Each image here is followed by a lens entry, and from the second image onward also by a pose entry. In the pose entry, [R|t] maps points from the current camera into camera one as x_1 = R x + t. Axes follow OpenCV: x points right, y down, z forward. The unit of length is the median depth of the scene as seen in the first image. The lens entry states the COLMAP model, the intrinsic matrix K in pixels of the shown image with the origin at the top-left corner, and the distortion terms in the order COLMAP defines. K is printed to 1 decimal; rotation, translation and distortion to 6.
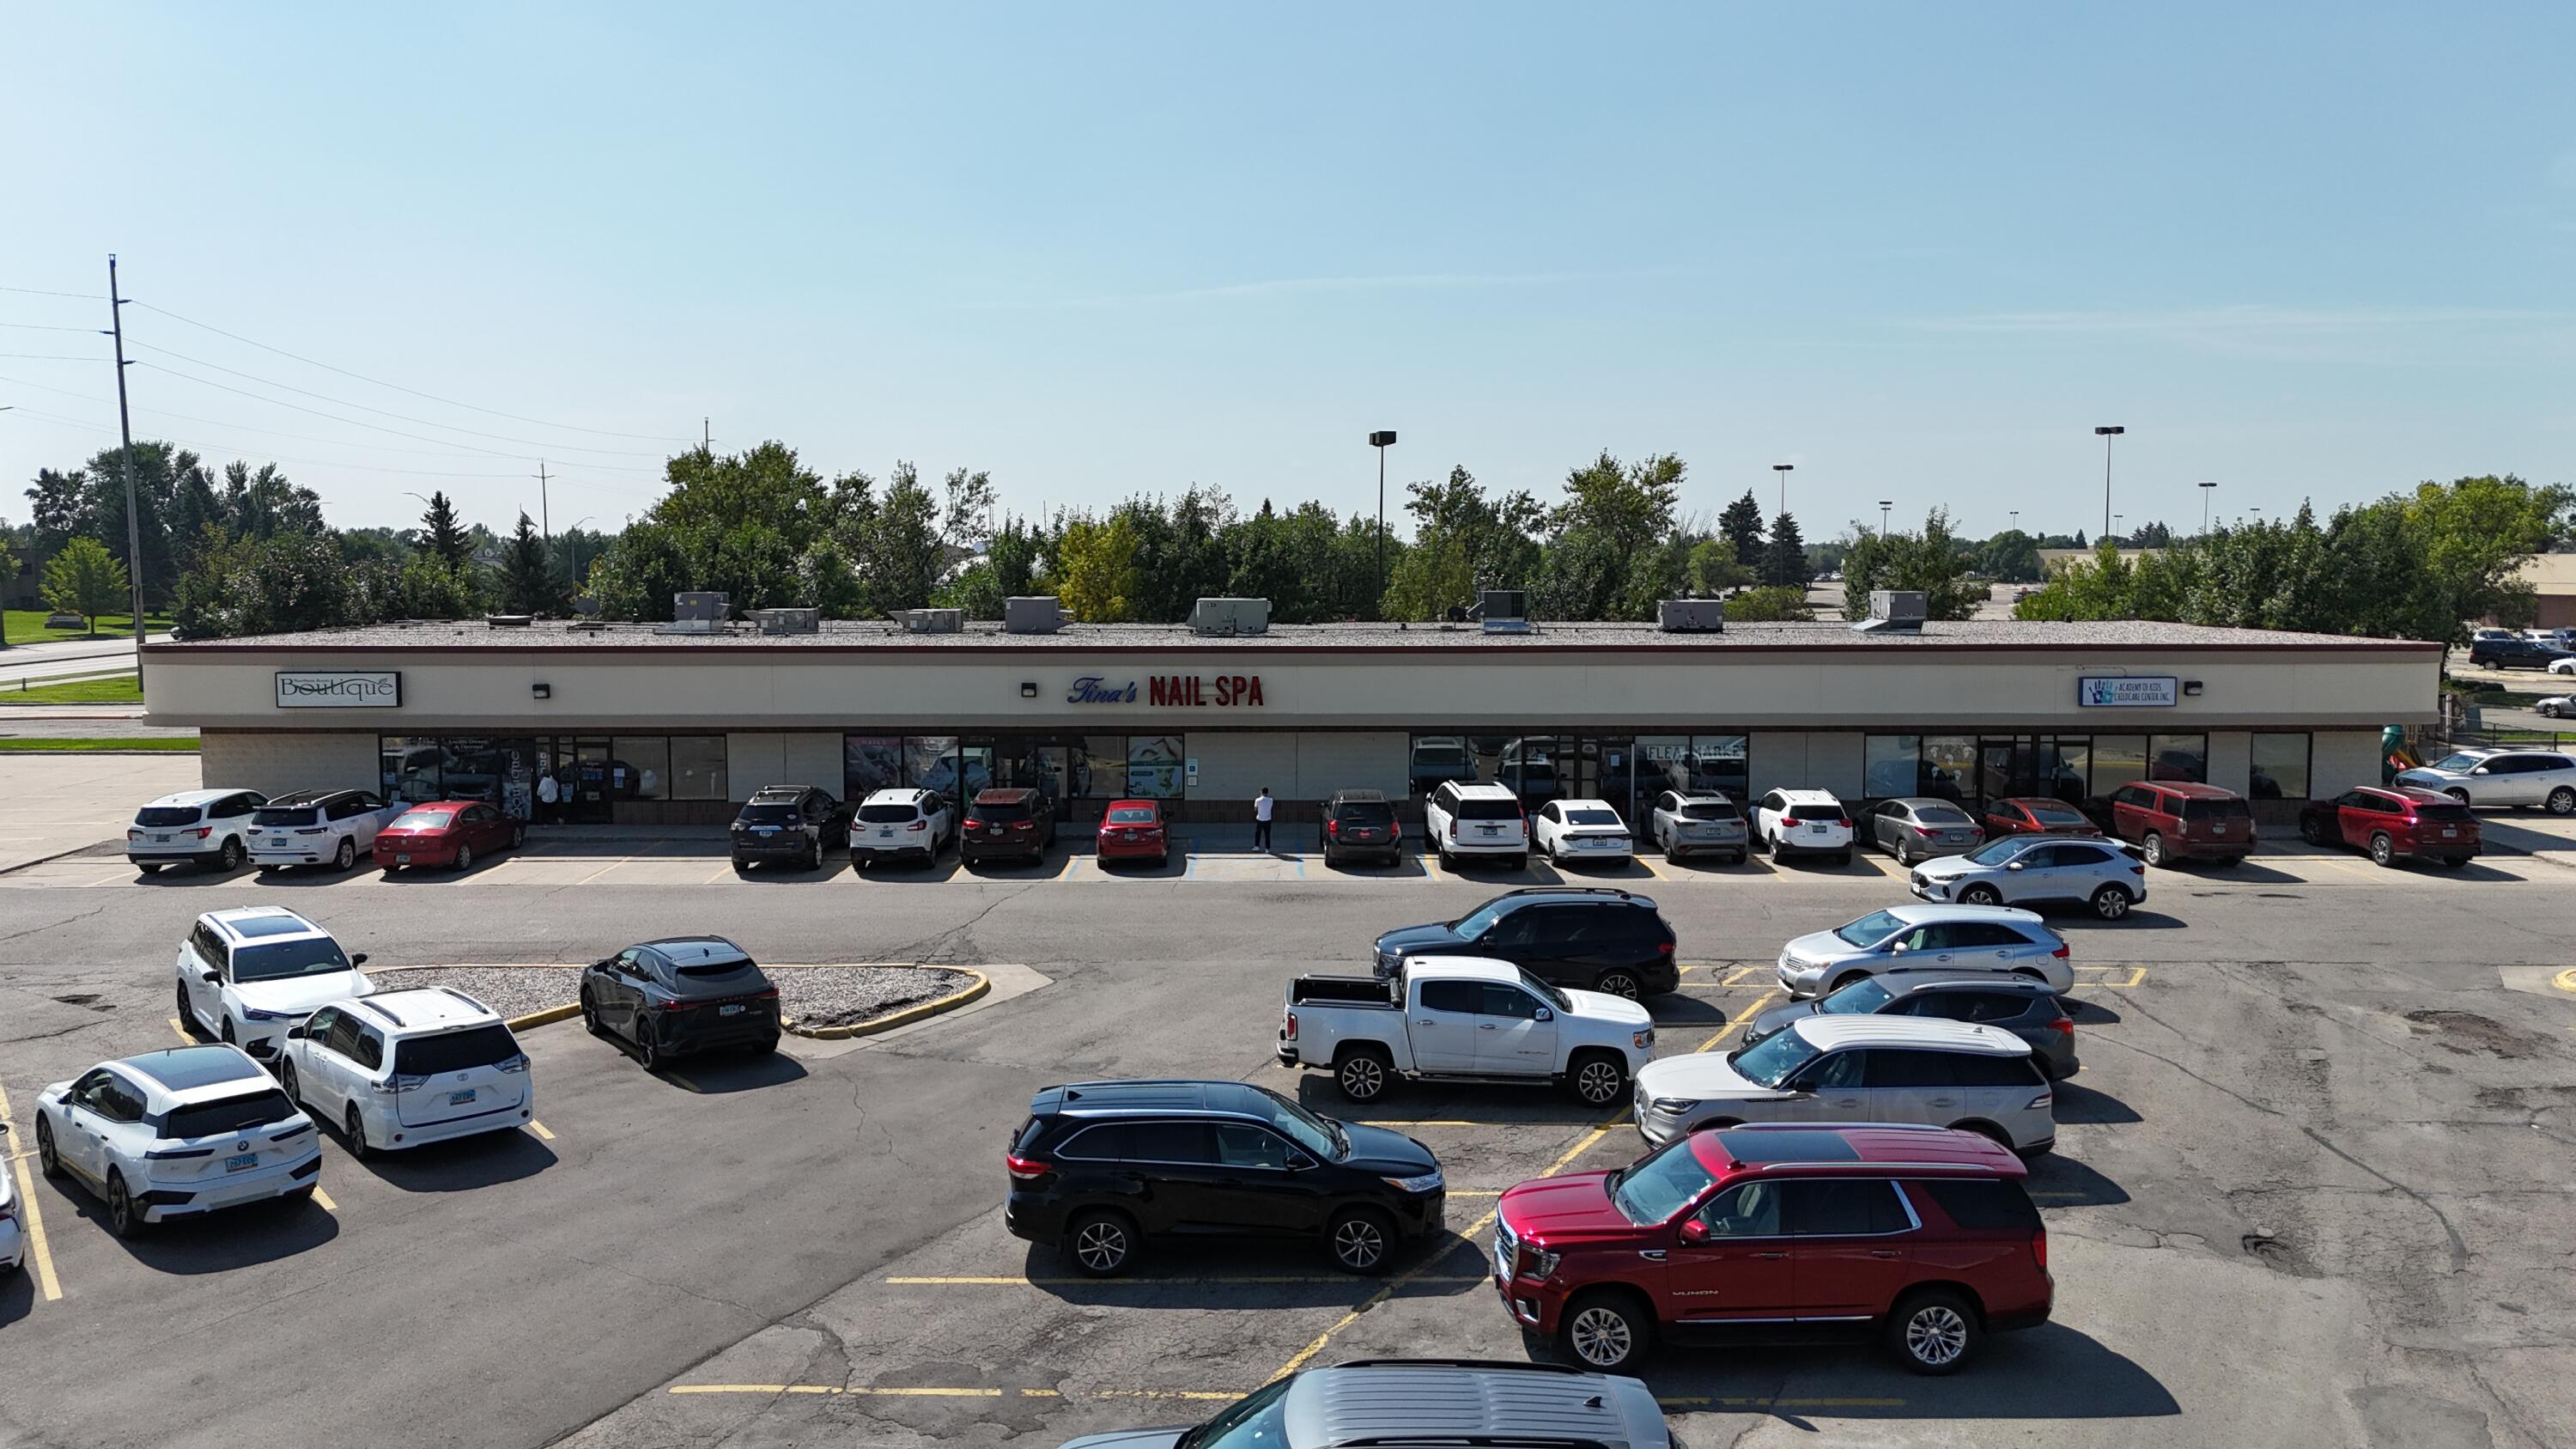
lens RADIAL K [[1891.2, 0, 1245.9], [0, 1891.2, 727.3], [0, 0, 1]] dist [0.082996, -0.108359]
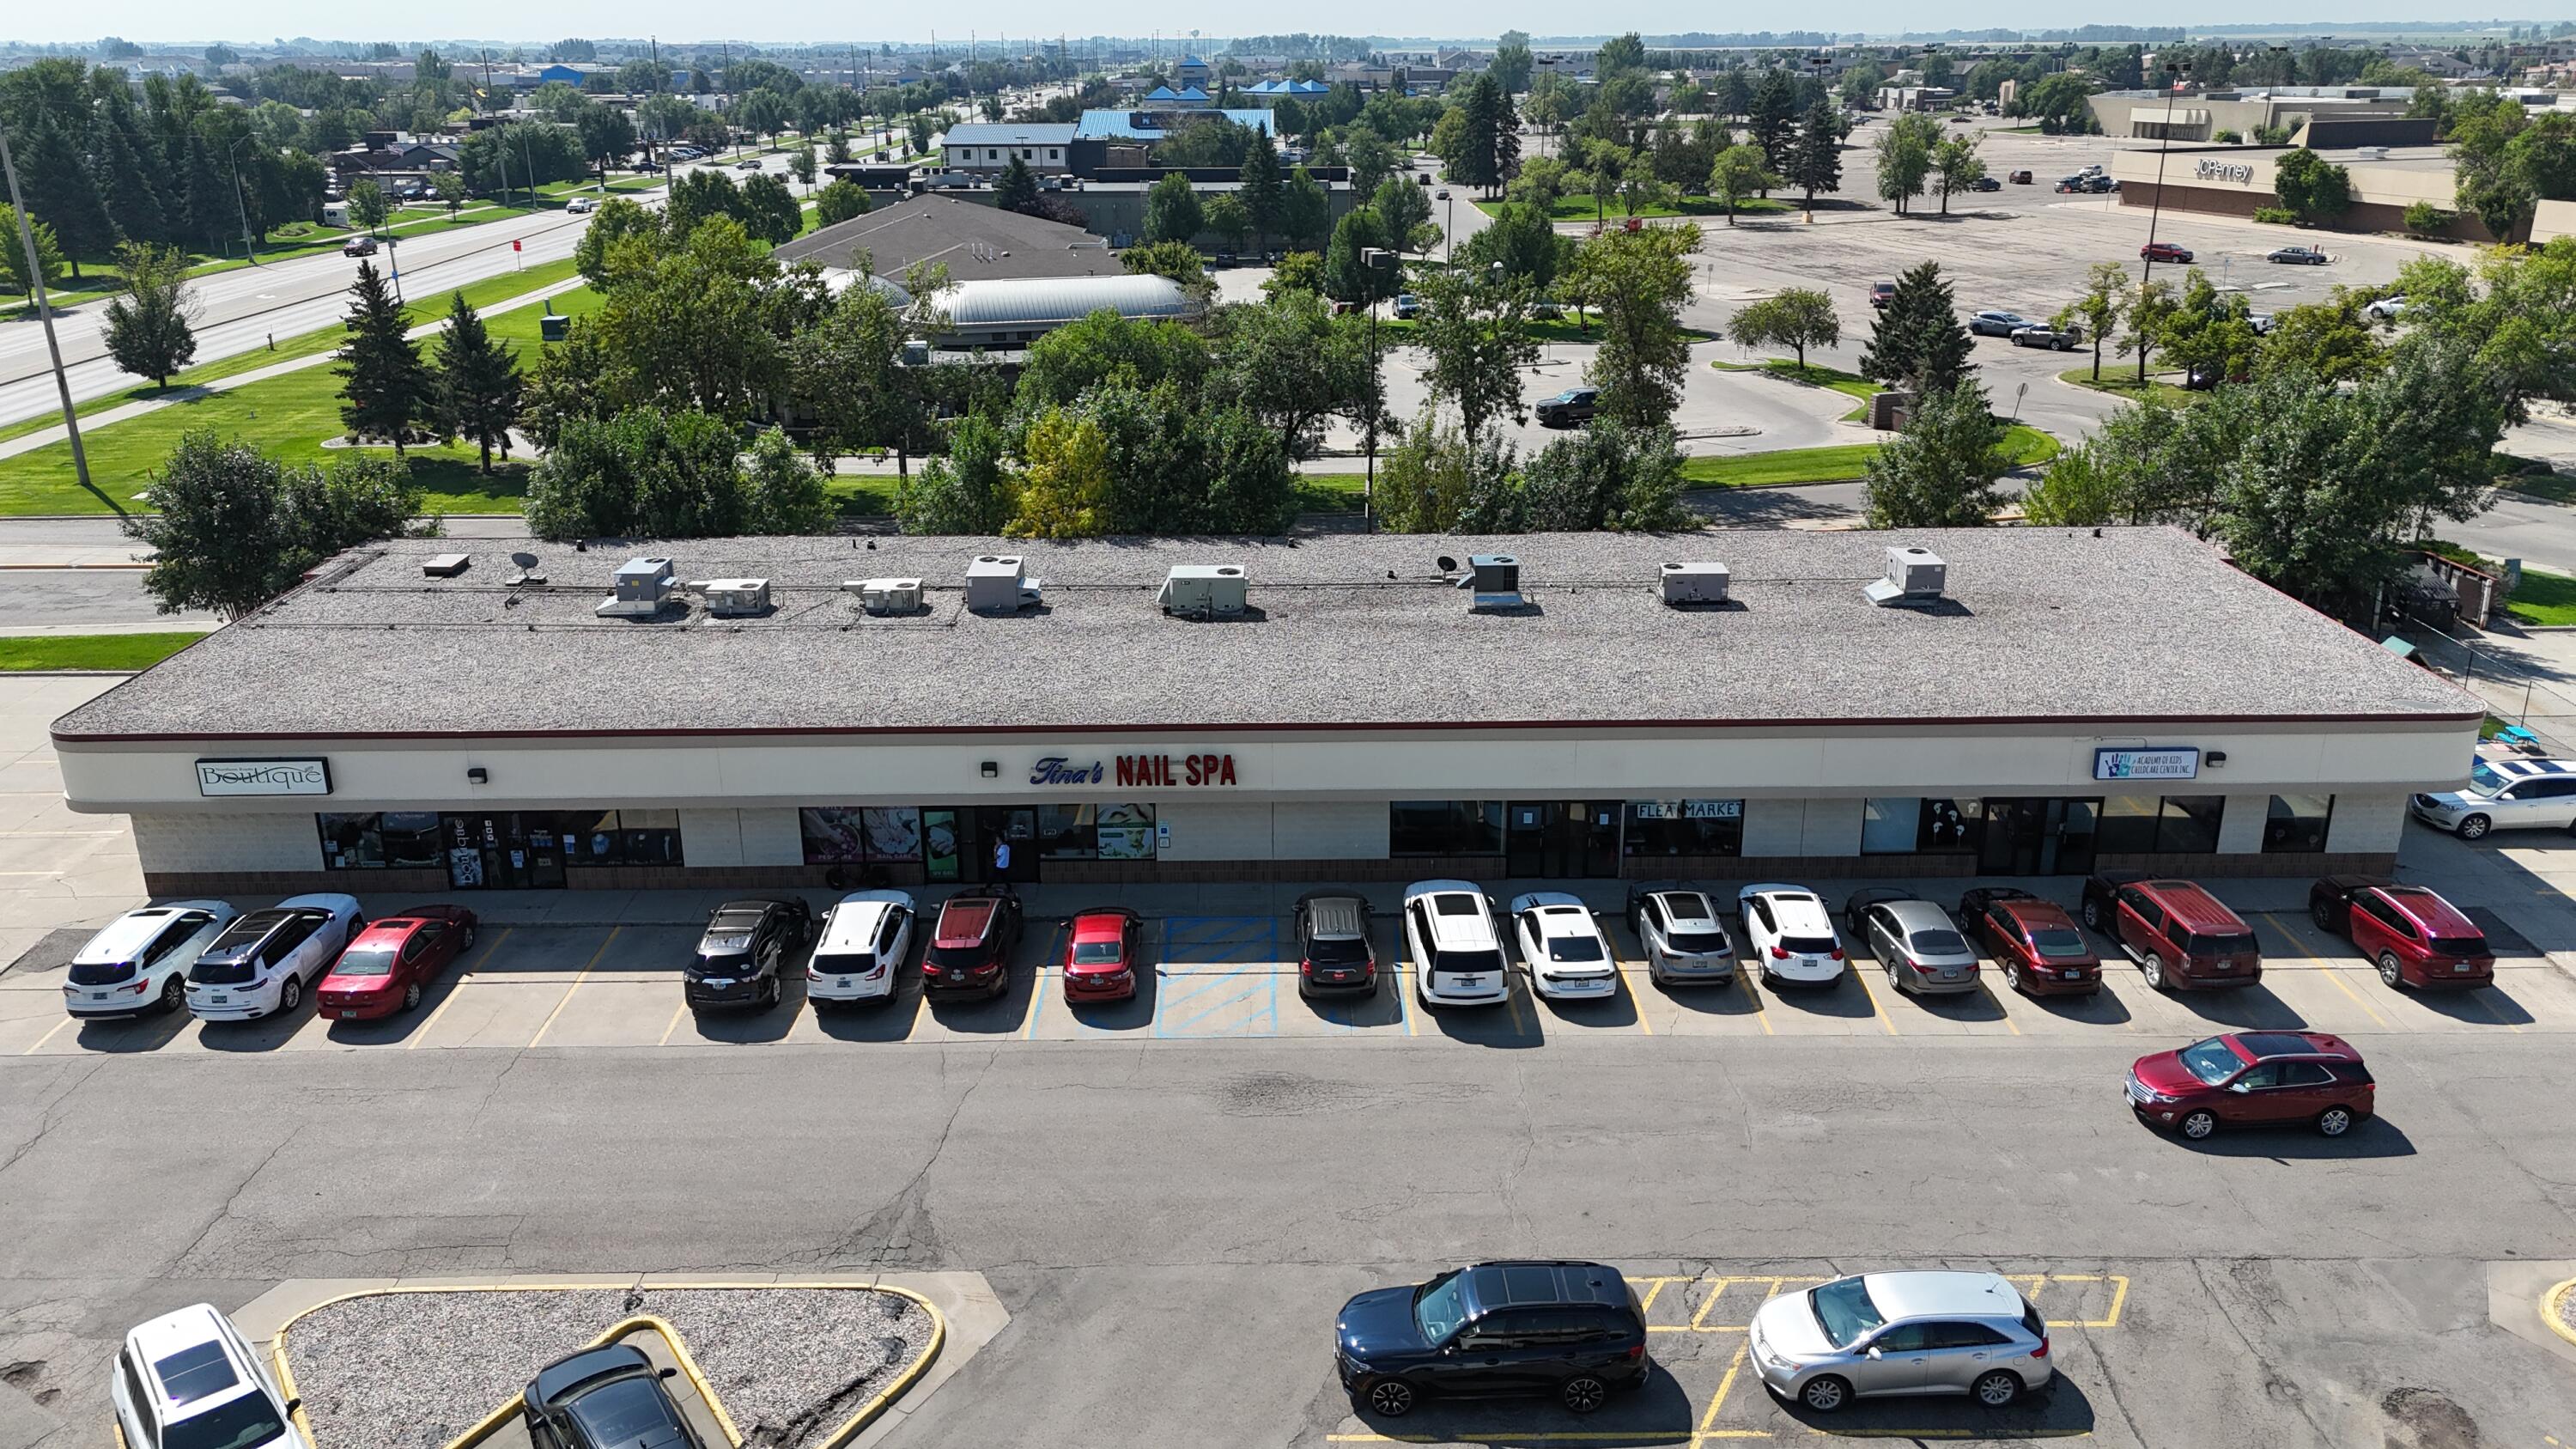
lens RADIAL K [[1891.2, 0, 1245.9], [0, 1891.2, 727.3], [0, 0, 1]] dist [0.082996, -0.108359]
pose [[0.999954, -0.008730, -0.003862, 0.018038], [0.009420, 0.968065, 0.250520, -0.277734], [0.001552, -0.250545, 0.968104, 0.084627]]
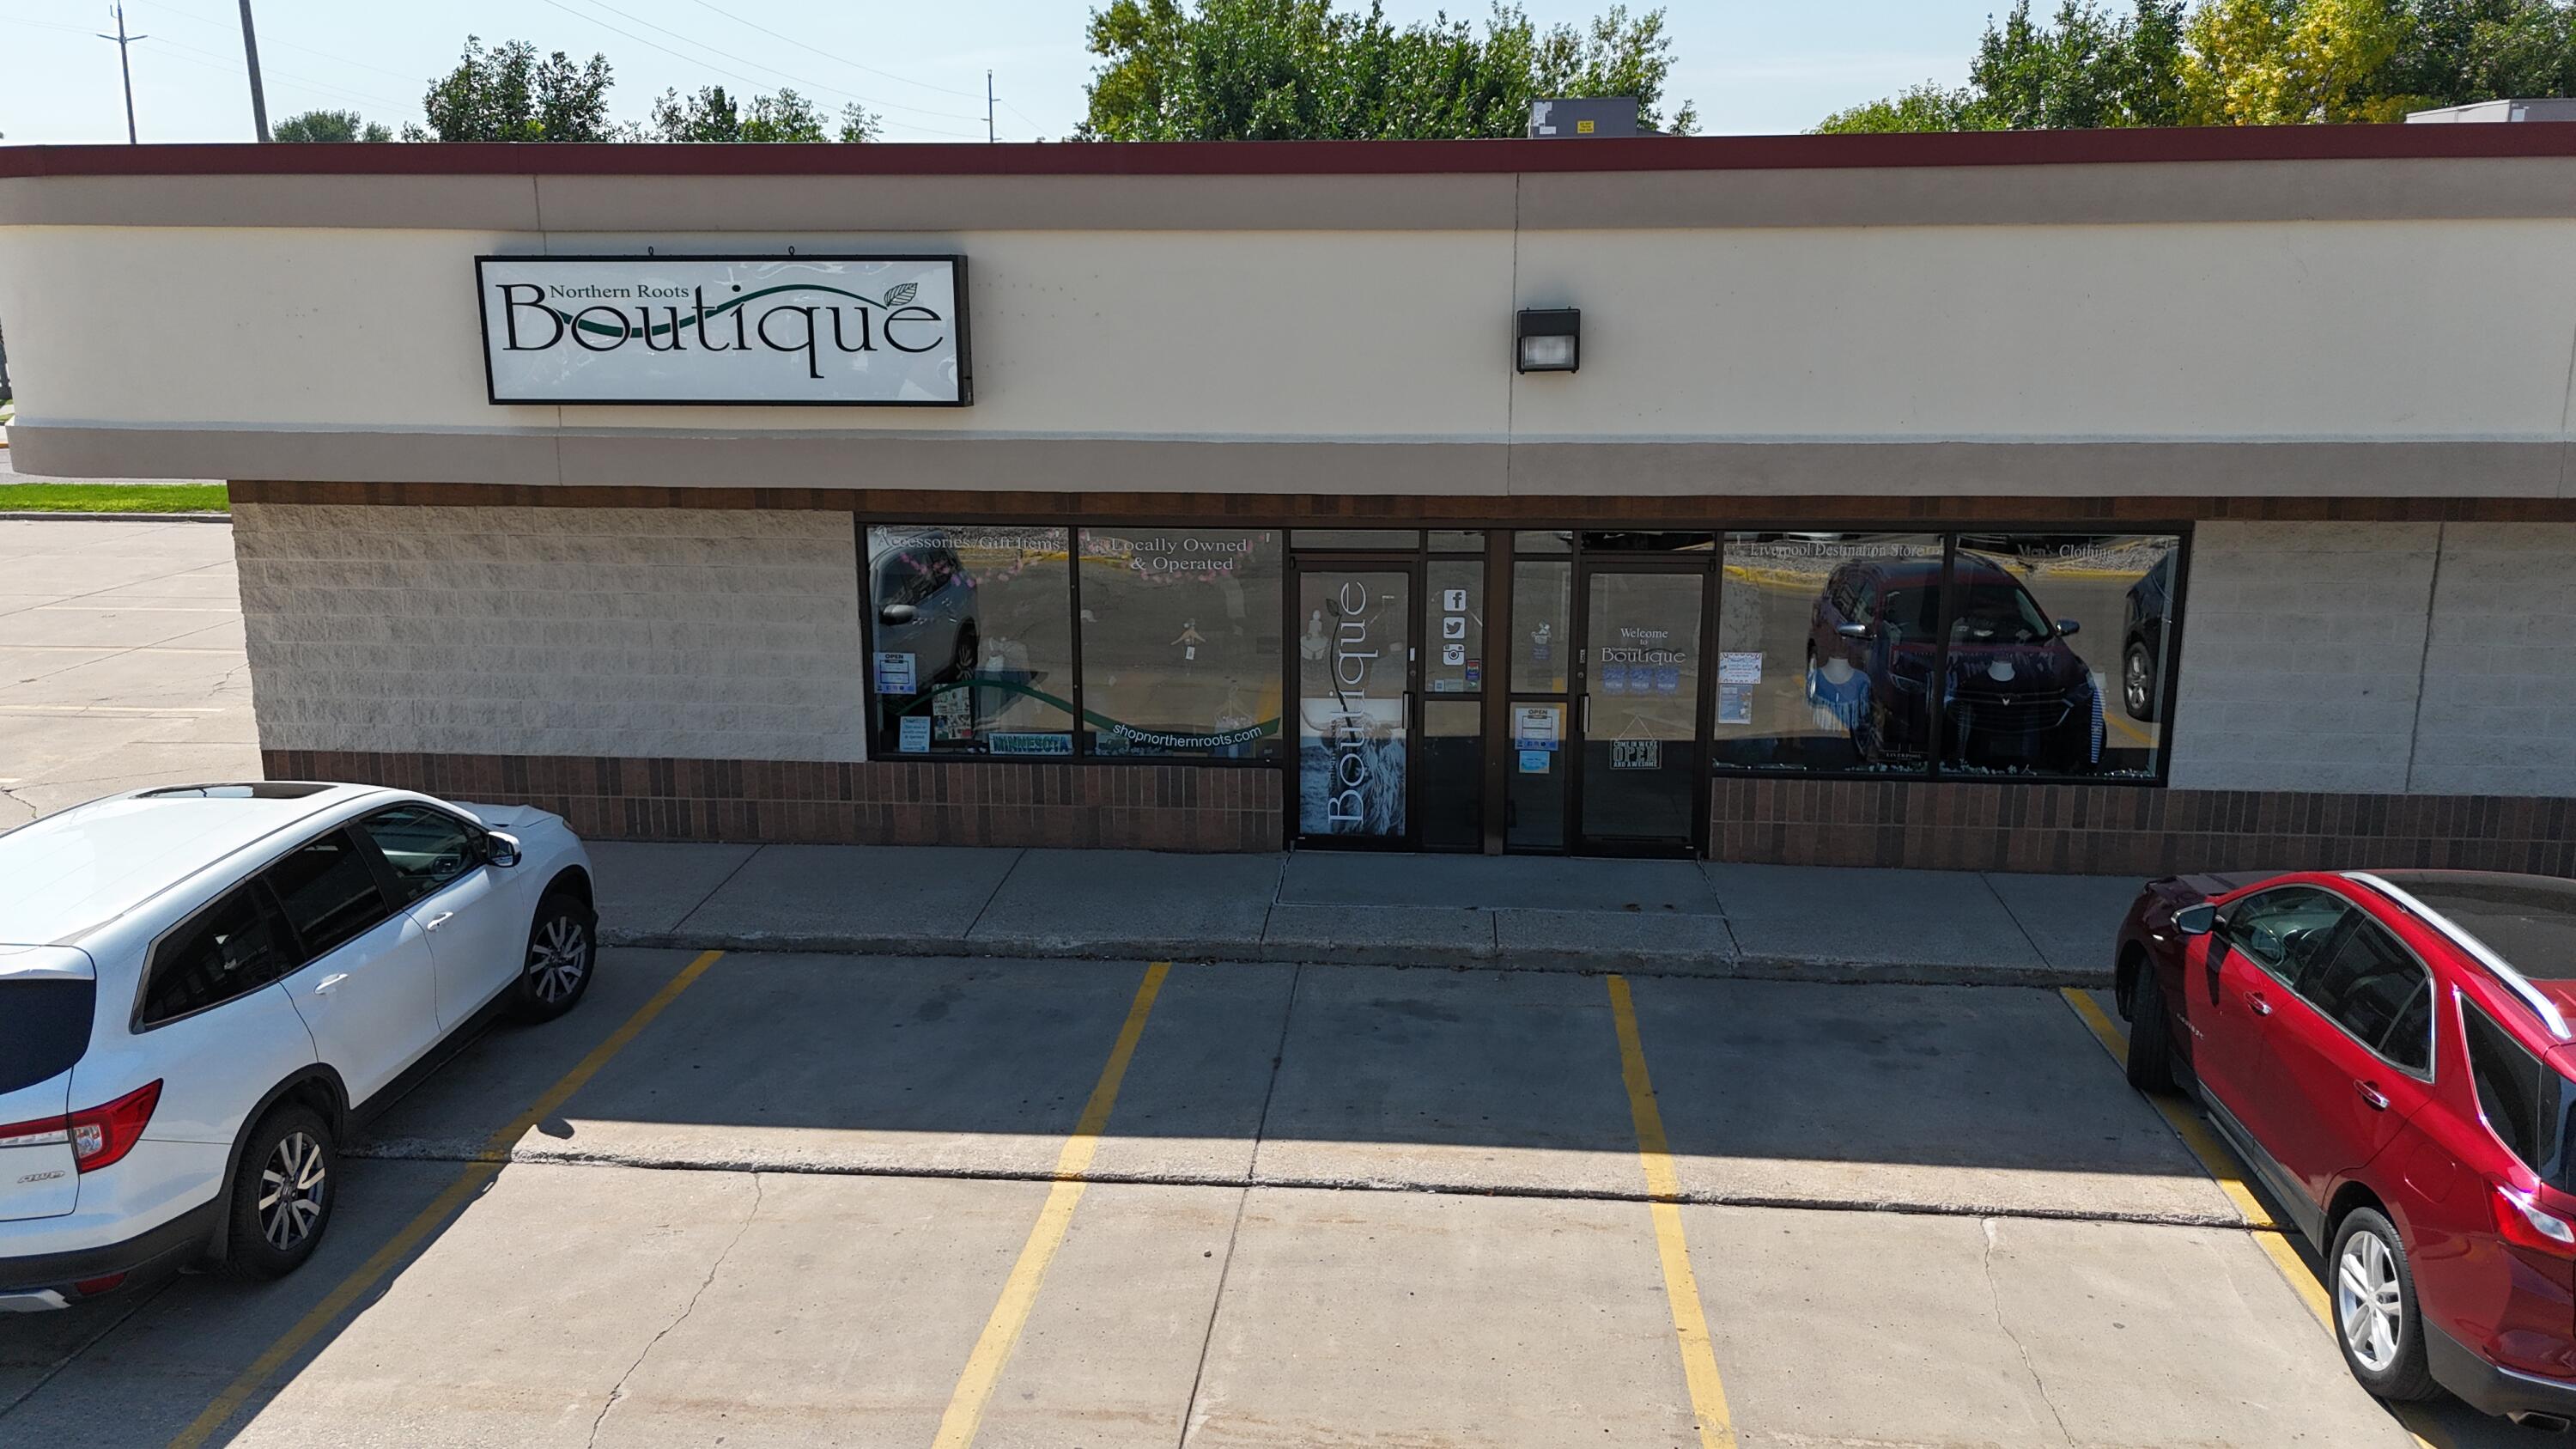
lens RADIAL K [[1891.2, 0, 1245.9], [0, 1891.2, 727.3], [0, 0, 1]] dist [0.082996, -0.108359]
pose [[0.995243, 0.019406, -0.095469, -0.383538], [-0.006109, 0.990461, 0.137655, -0.003559], [0.097229, -0.136417, 0.985869, 0.760036]]
